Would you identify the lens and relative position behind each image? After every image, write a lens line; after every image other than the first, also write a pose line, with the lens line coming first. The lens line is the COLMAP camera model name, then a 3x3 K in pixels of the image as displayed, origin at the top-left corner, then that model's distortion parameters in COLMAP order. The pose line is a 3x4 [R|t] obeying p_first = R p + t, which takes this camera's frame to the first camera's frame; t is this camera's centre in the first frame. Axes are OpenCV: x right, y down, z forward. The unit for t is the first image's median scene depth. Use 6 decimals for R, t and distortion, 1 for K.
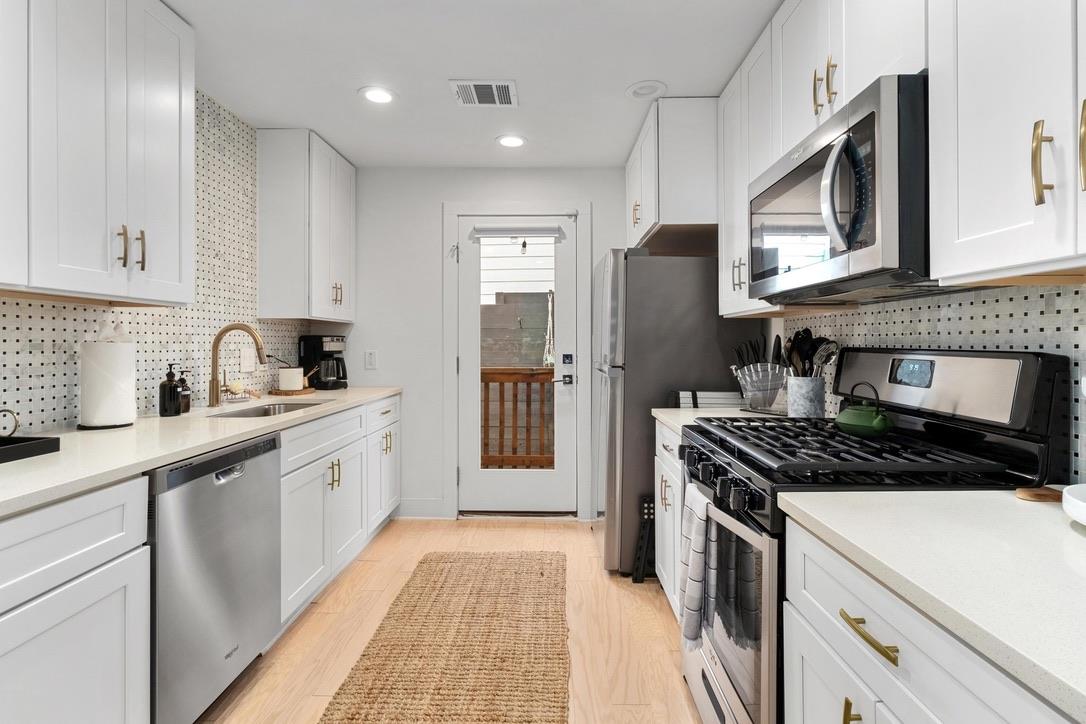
lens RADIAL K [[504.9, 0, 545.9], [0, 504.9, 346.1], [0, 0, 1]] dist [0.001785, 0.000690]
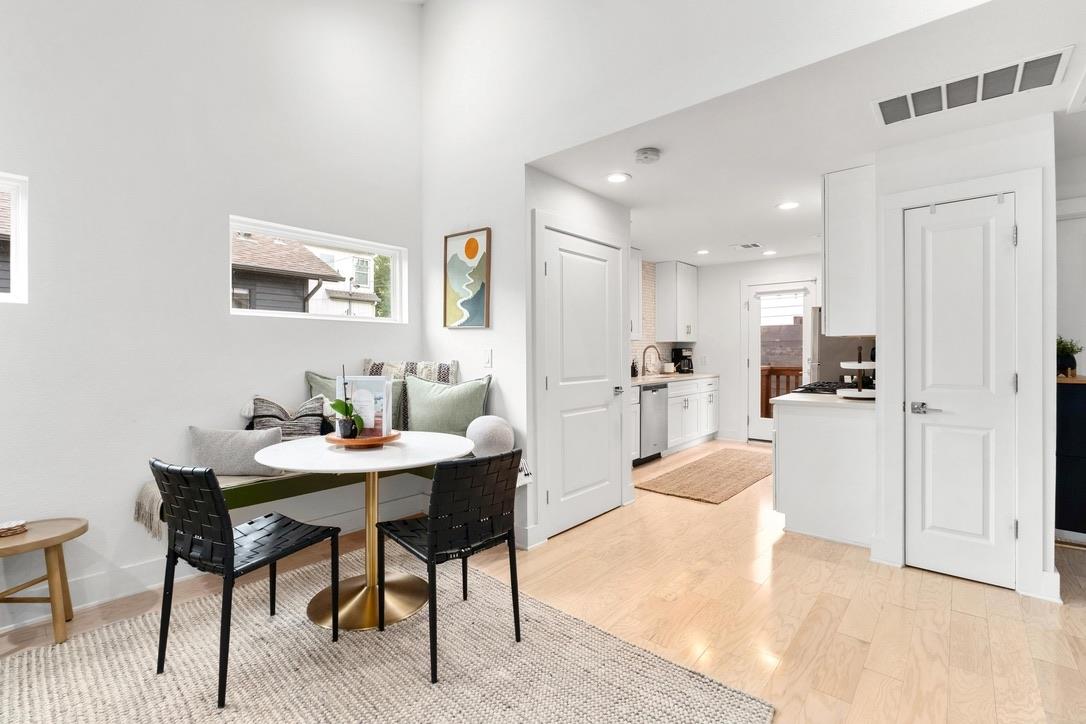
lens RADIAL K [[484.6, 0, 549.8], [0, 484.6, 355.2], [0, 0, 1]] dist [-0.007847, 0.000792]
pose [[0.771453, 0.003040, -0.636279, 0.579913], [0.001274, 0.999979, 0.006323, -0.007777], [0.636285, -0.005689, 0.771433, -1.265584]]
